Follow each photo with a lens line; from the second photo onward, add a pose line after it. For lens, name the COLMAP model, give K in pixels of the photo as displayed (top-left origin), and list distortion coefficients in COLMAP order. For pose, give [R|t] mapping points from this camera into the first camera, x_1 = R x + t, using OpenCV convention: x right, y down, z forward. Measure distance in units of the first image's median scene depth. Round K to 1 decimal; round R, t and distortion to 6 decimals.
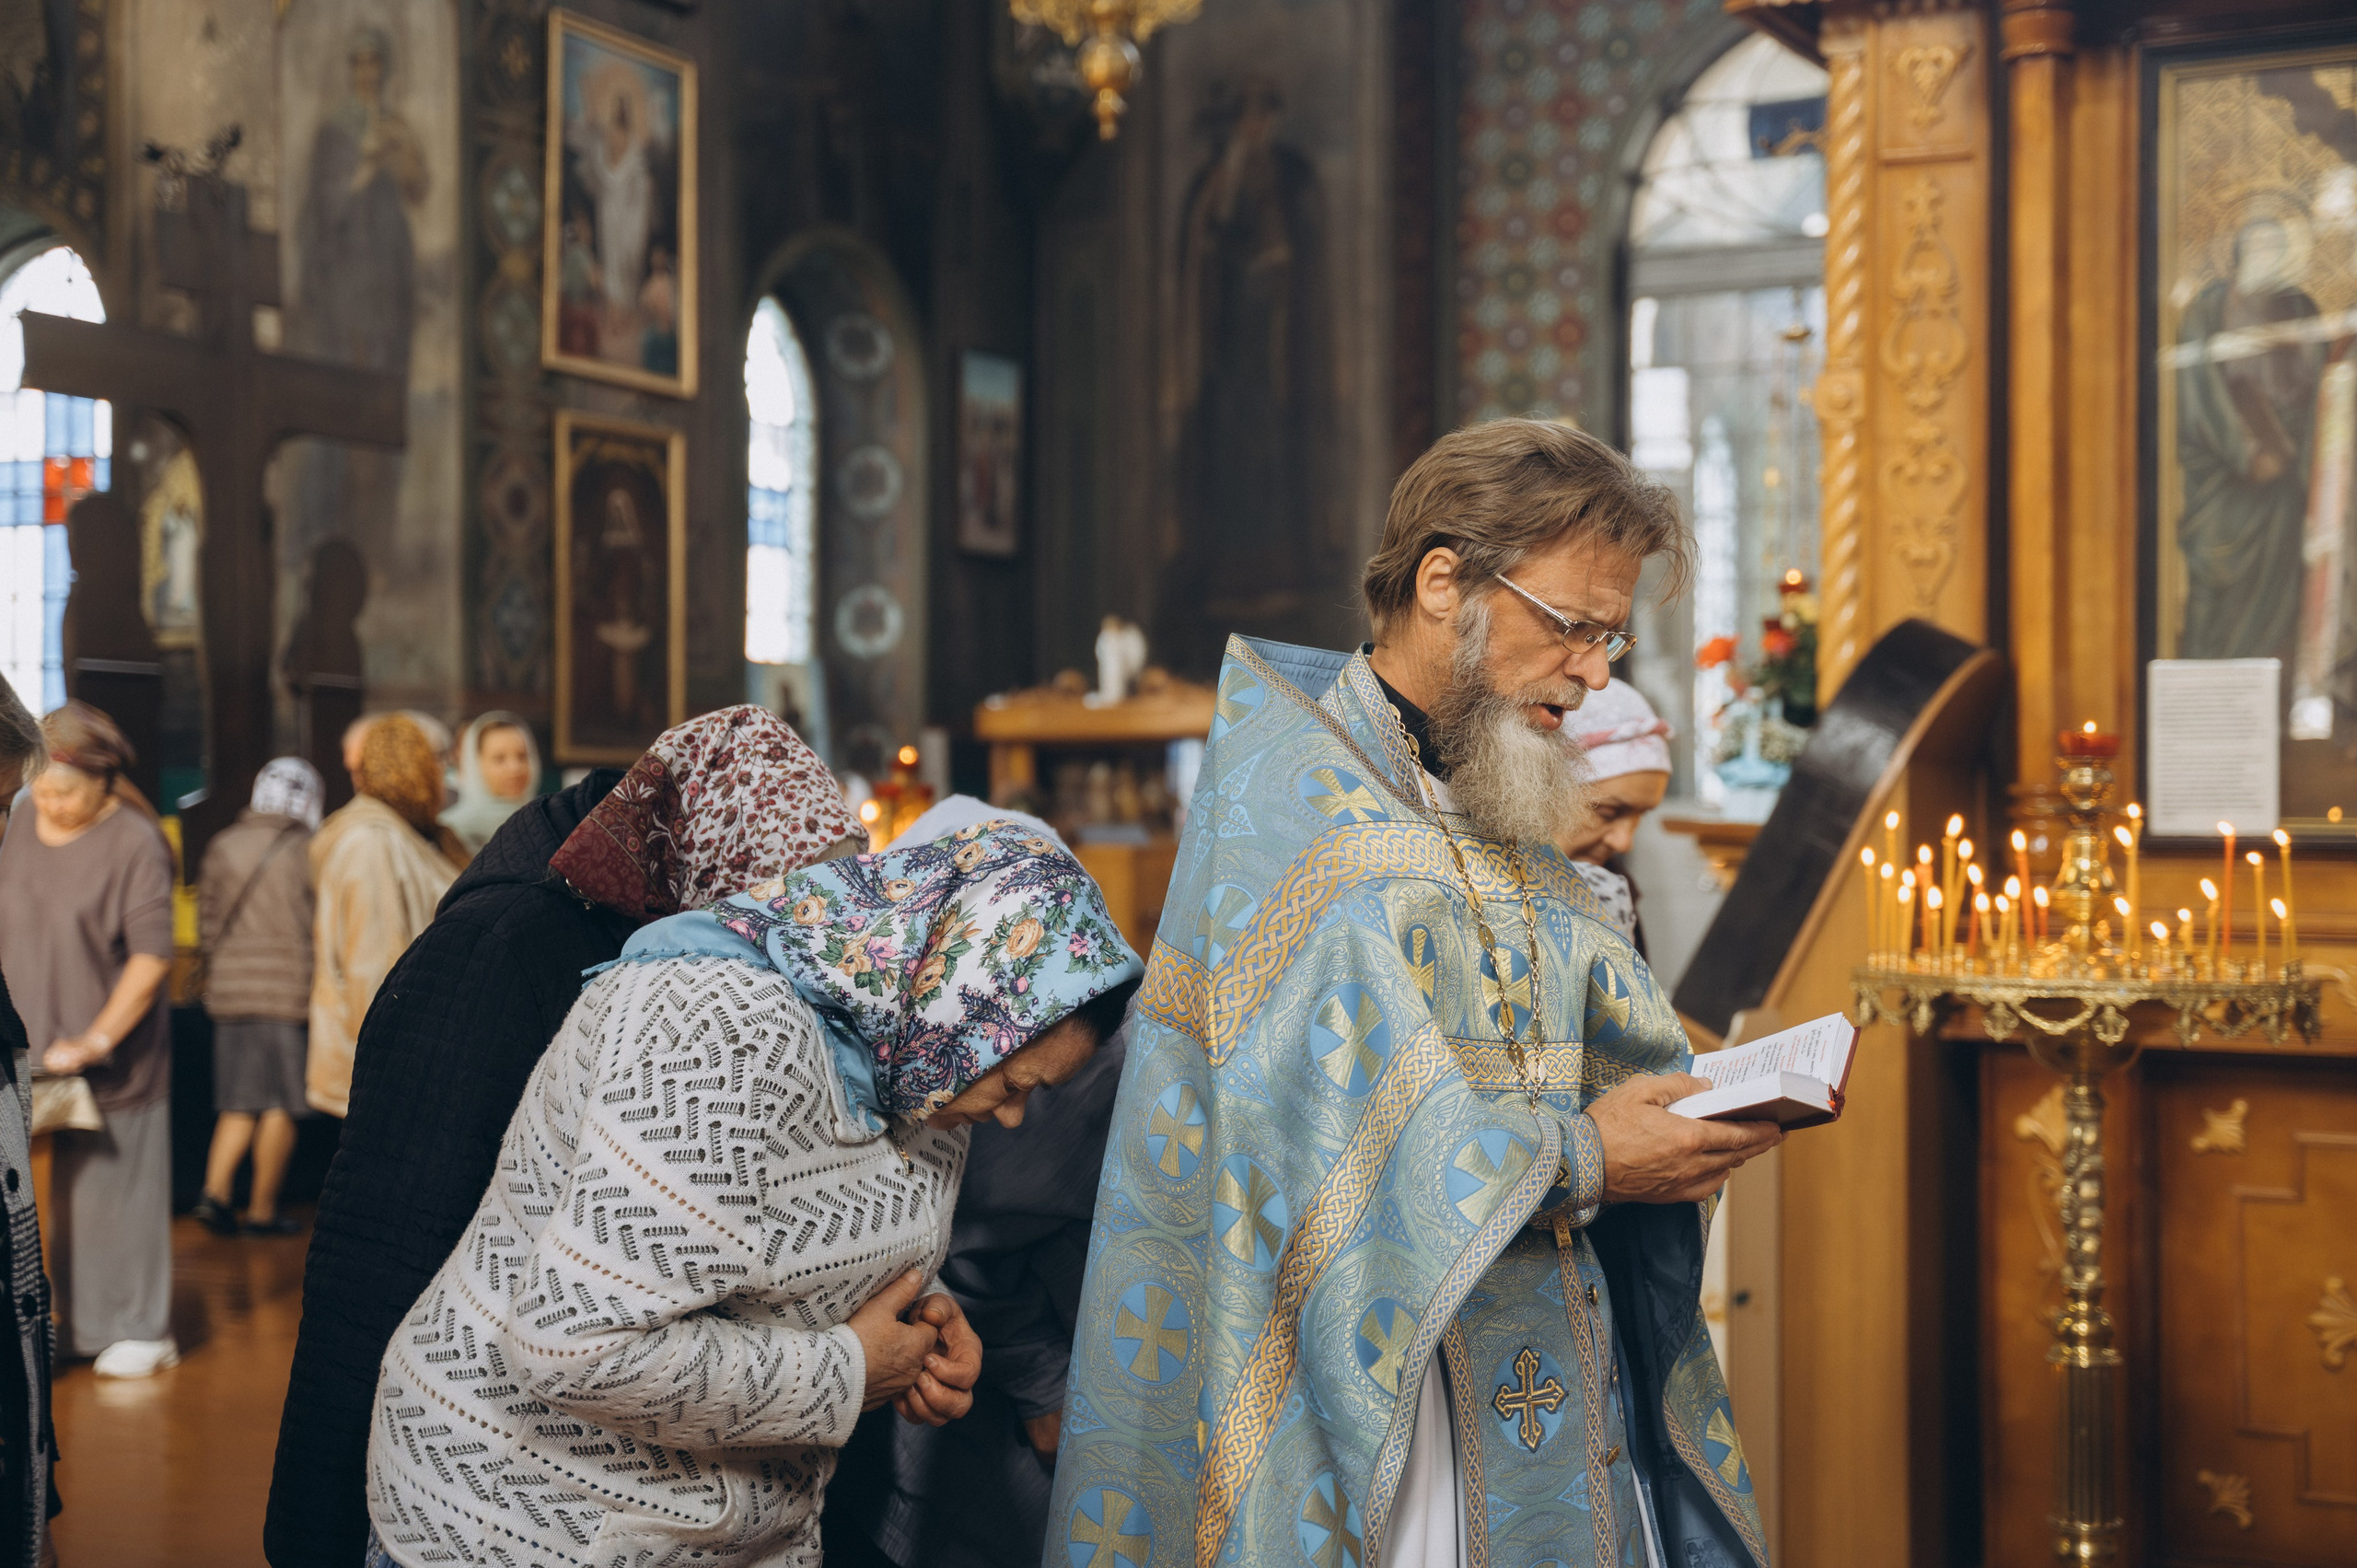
lens RADIAL K [[3570.0, 0, 1177.8], [0, 3570.0, 786.7], [0, 0, 1]] dist [-0.019503, 0.000000]
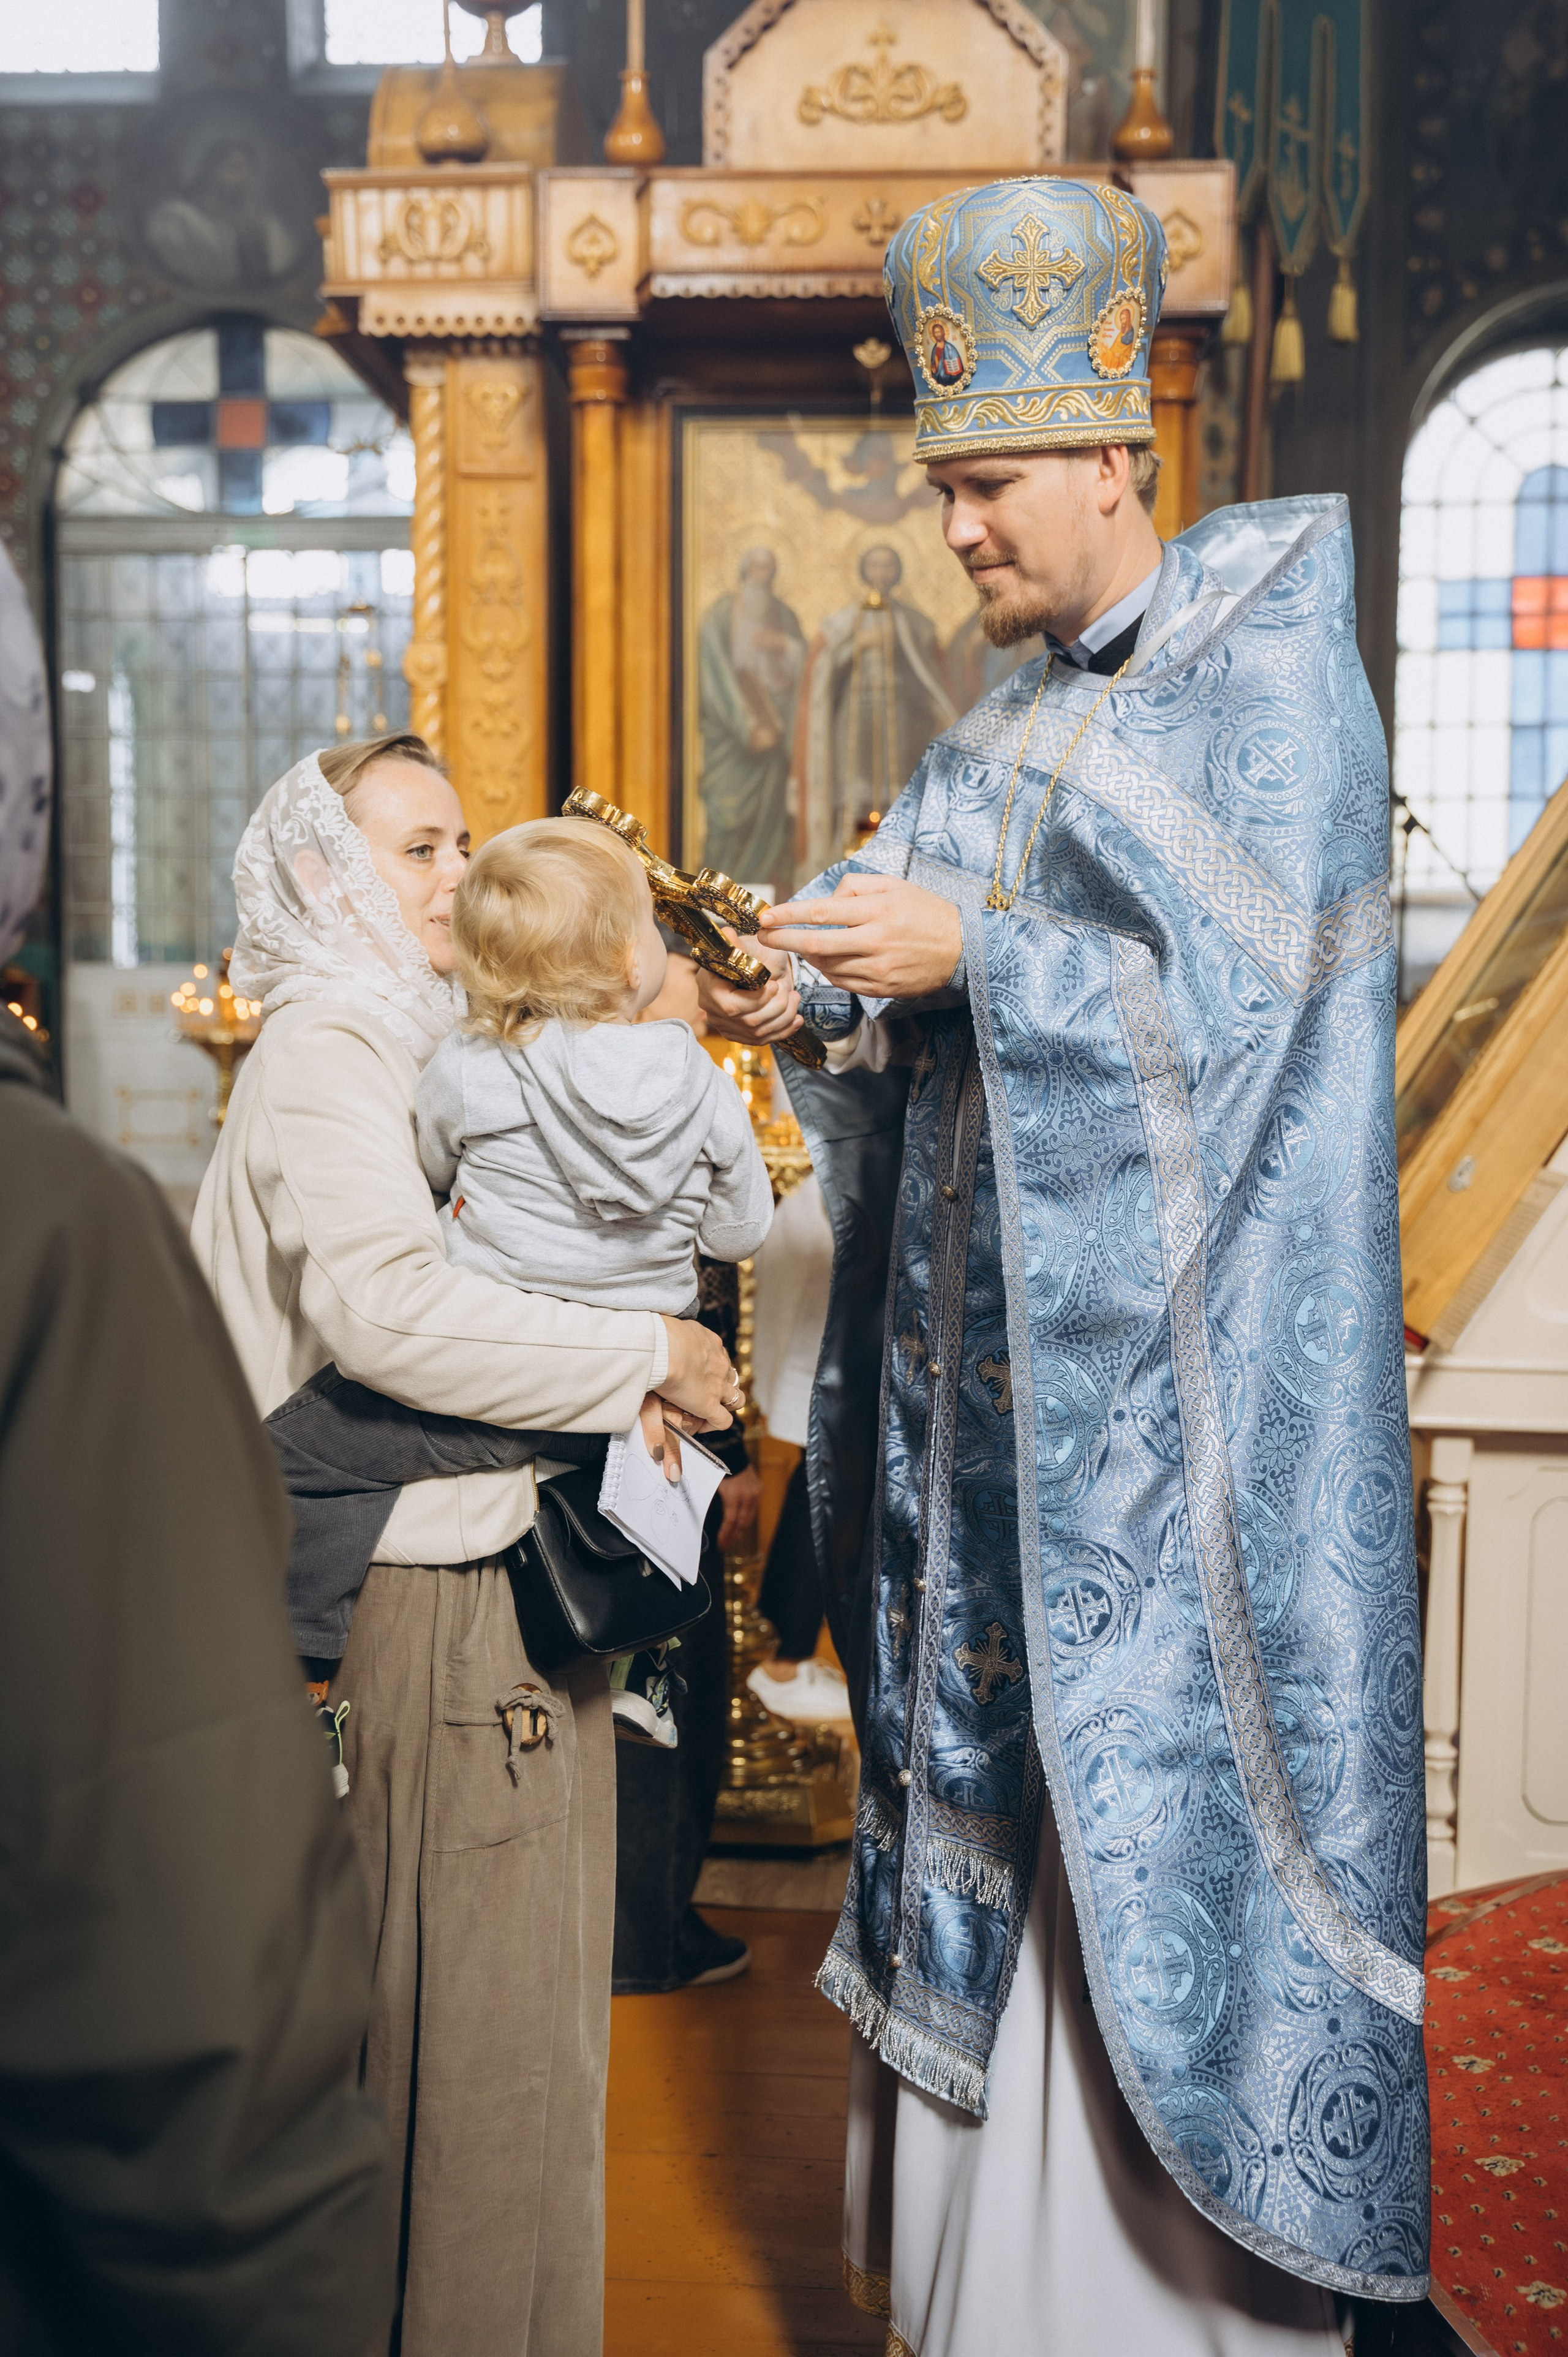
lens RADIAL K [[2665.7, 0, 790.3], [0, 2665.7, 1171.8], [0, 0, 1]] dist [-0.004639, 0.000000]
pose [[0.892420, -0.023623, 0.450586, -0.125539], [-0.016968, 0.996165, 0.085832, -0.014365], [-0.450886, -0.084244, 0.888597, 0.101215]]
